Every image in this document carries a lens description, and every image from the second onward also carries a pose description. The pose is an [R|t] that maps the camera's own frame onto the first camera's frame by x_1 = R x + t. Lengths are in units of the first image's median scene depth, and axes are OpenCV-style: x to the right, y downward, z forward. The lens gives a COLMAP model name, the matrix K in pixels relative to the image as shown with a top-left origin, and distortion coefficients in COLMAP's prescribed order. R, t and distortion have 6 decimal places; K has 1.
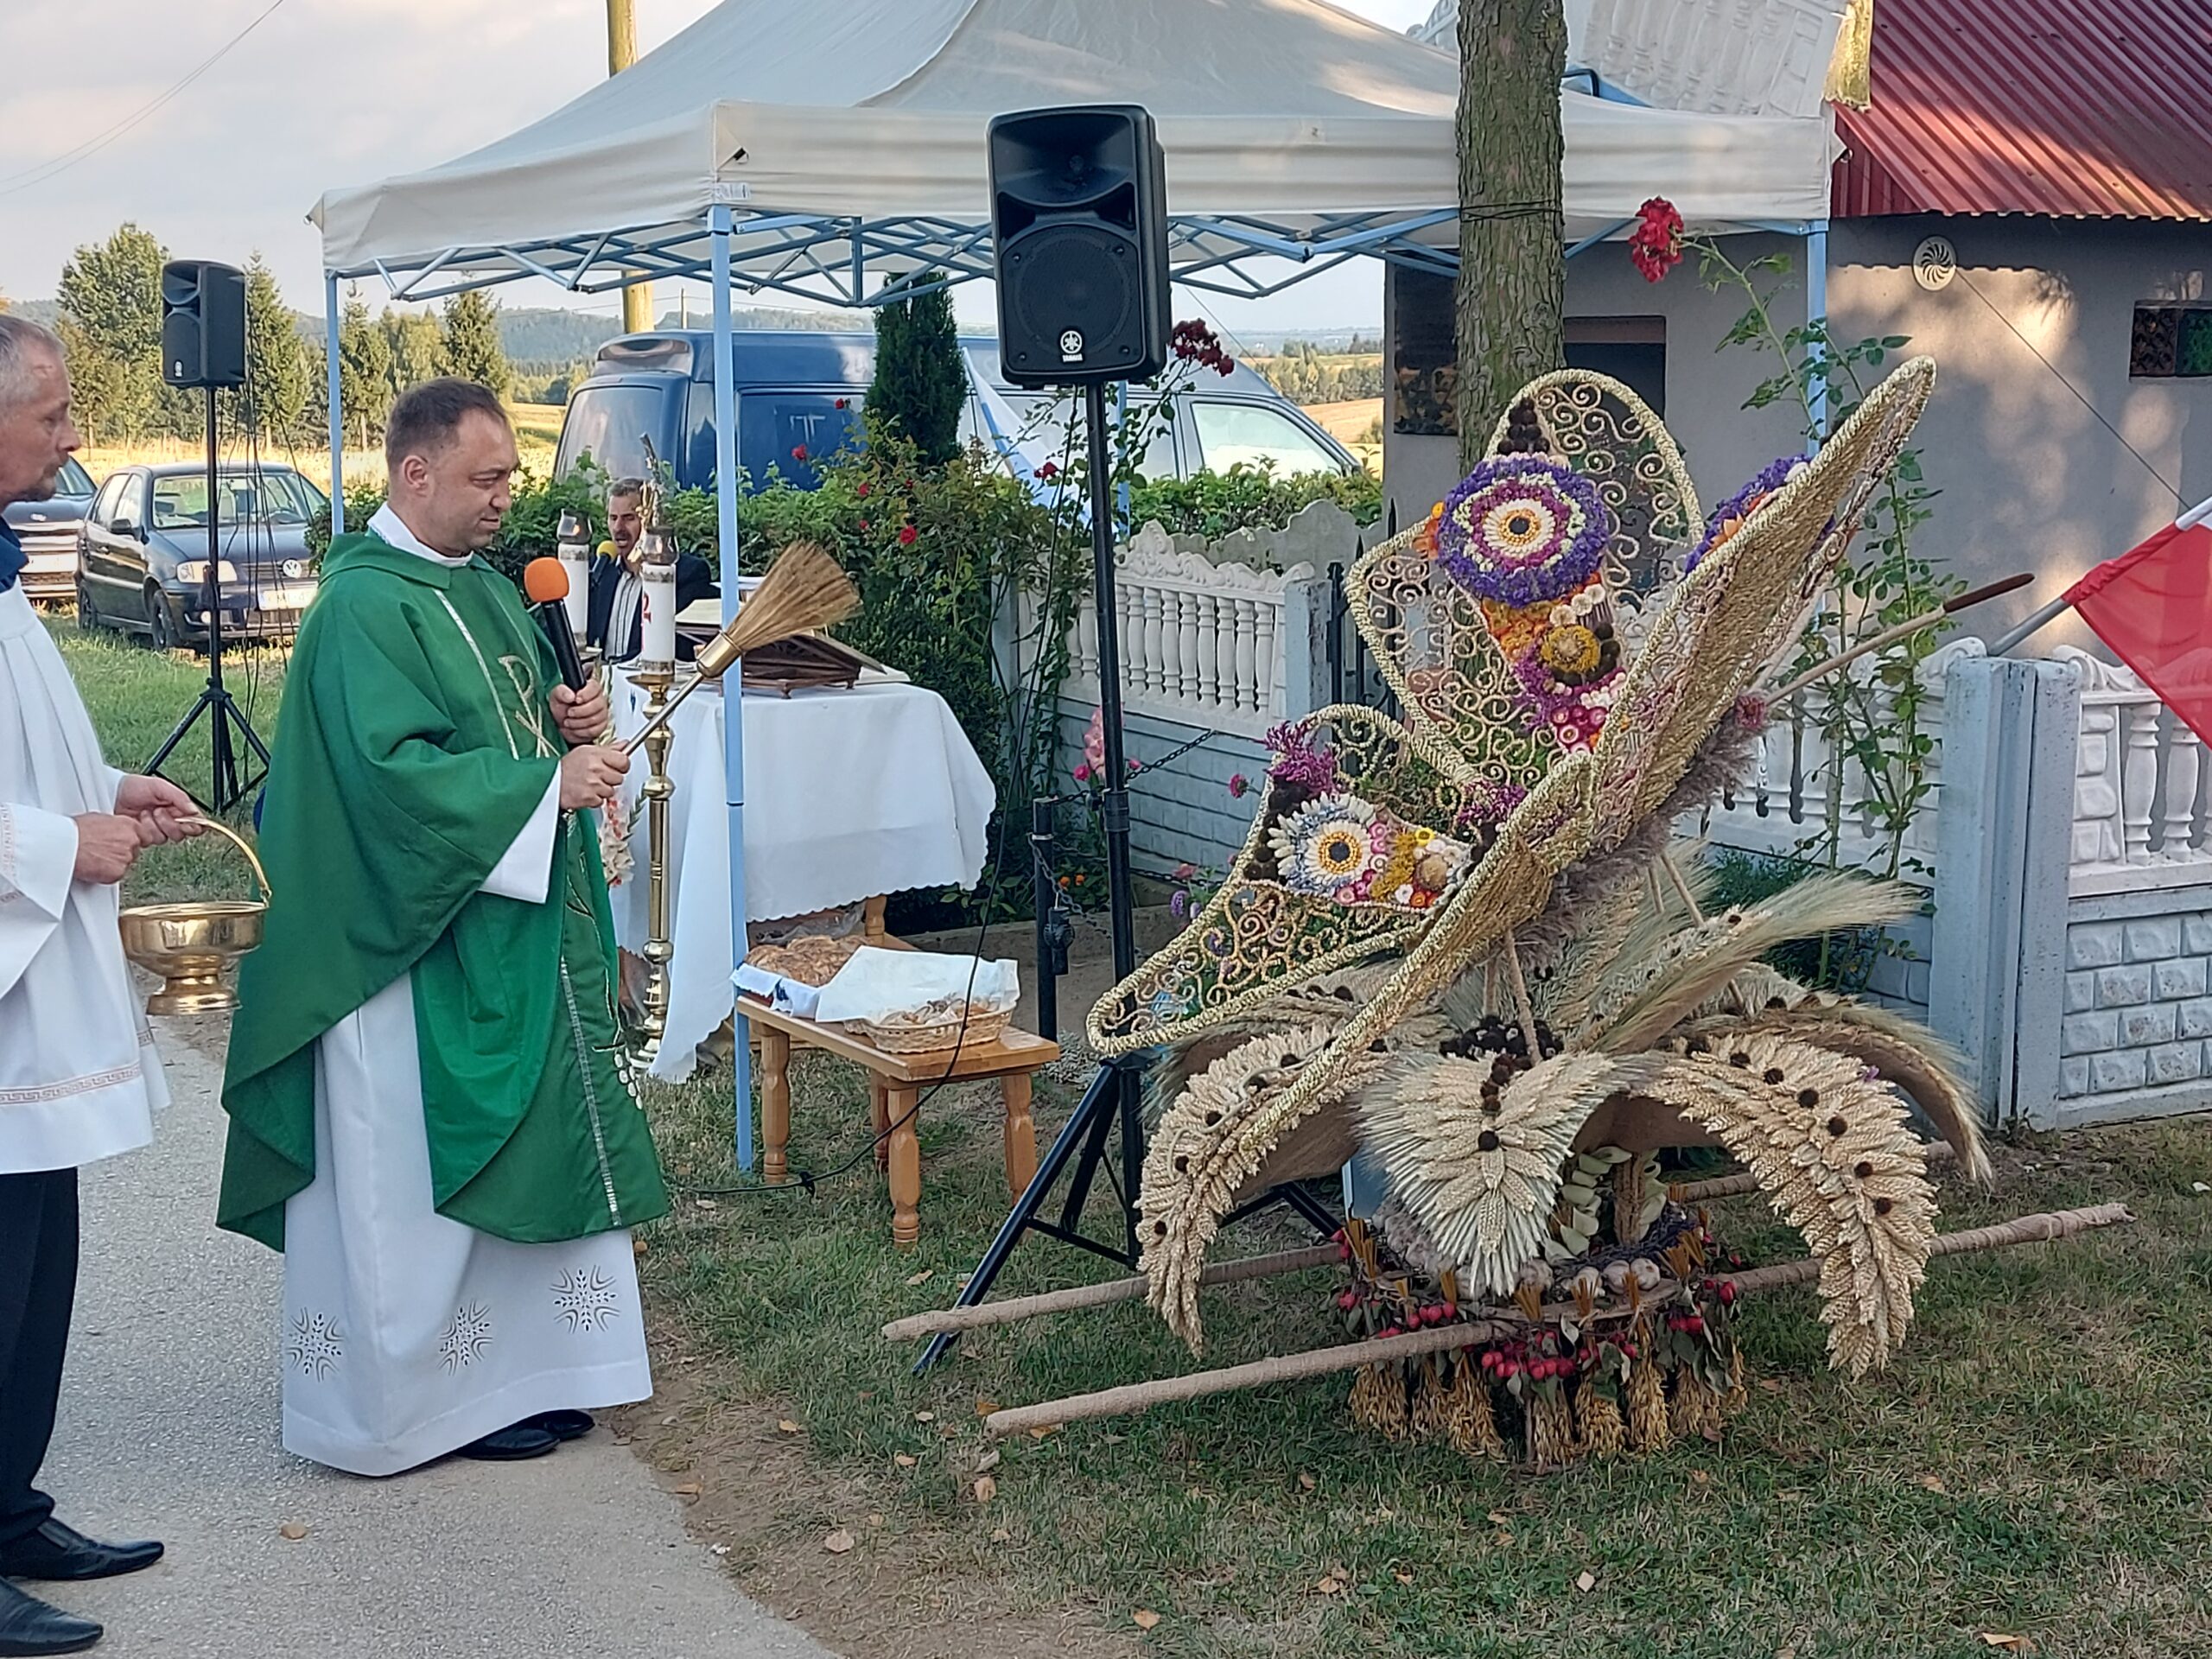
lens RADIAL K [[3146.8, 0, 1136.1], [0, 3146.8, 901.6], [0, 0, 1]] dist [0.127635, 0.000000]
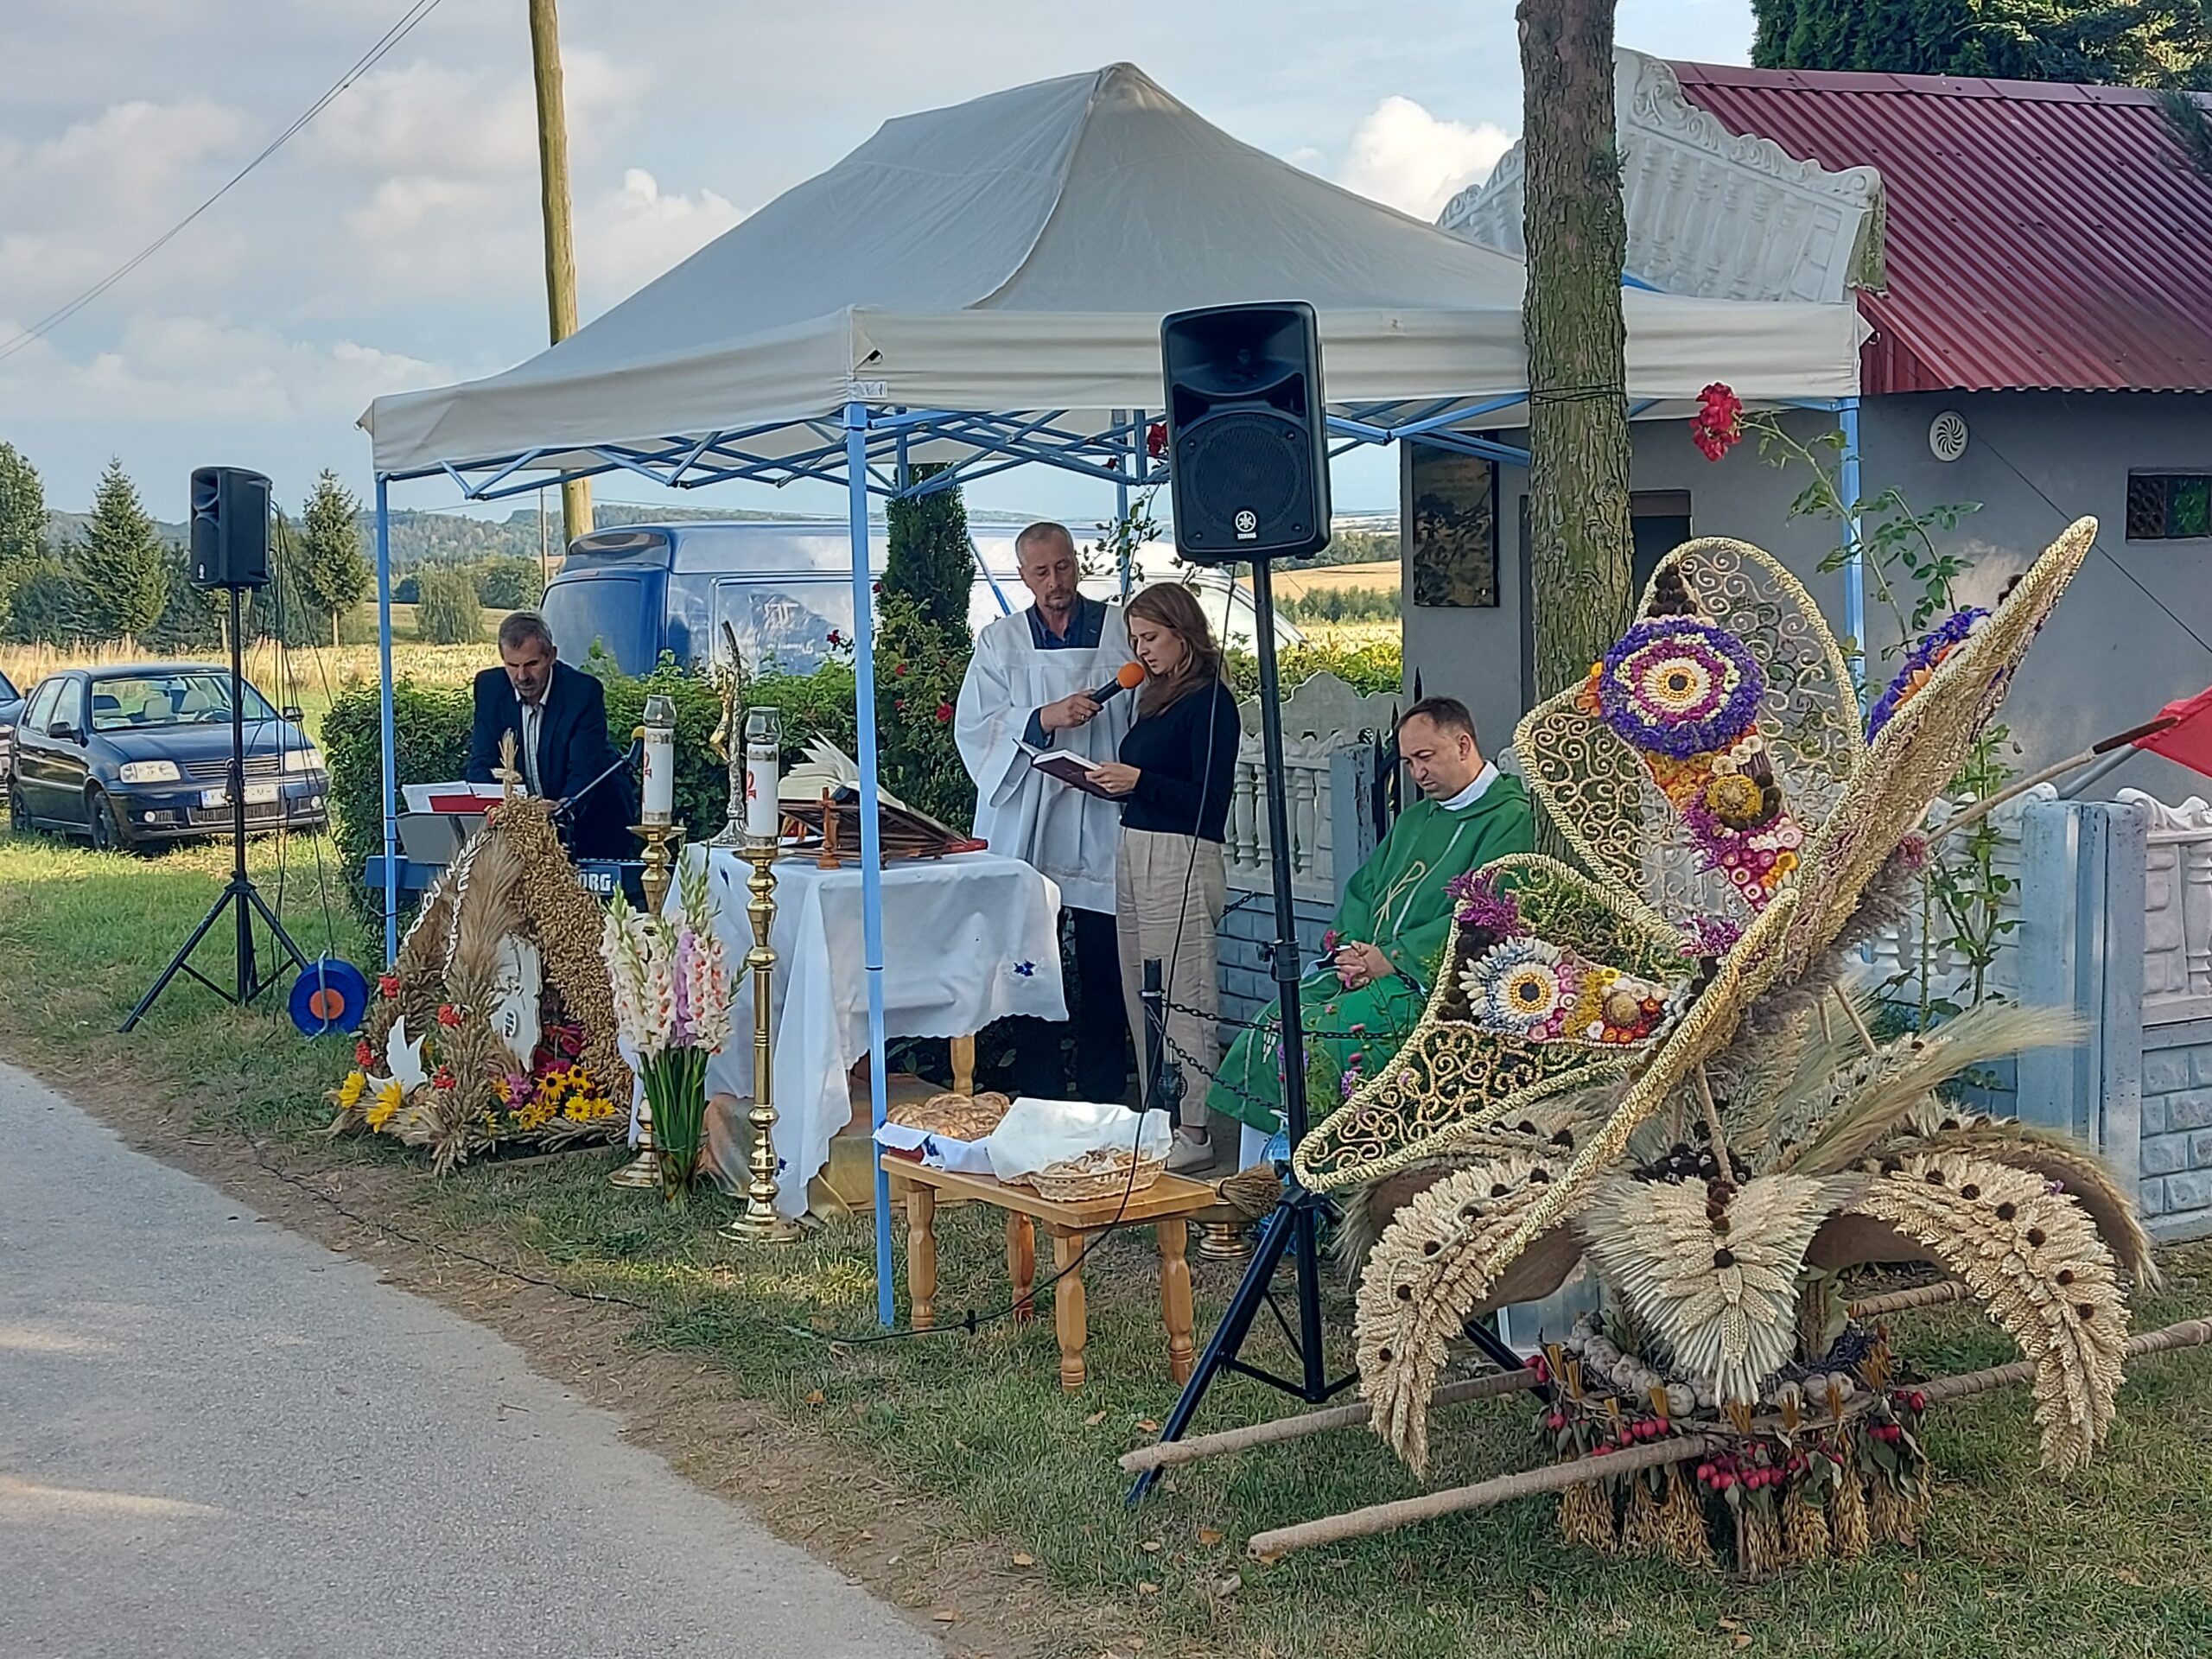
lens RADIAL K [[3146.8, 0, 1125.2], [0, 3146.8, 873.0], [0, 0, 1]] dist [0.127635, 0.000000]
pose [[0.998726, -0.024944, 0.043862, -0.112784], [0.027771, 0.997495, -0.065062, 0.009228], [-0.042129, 0.066198, 0.996917, -0.050662]]
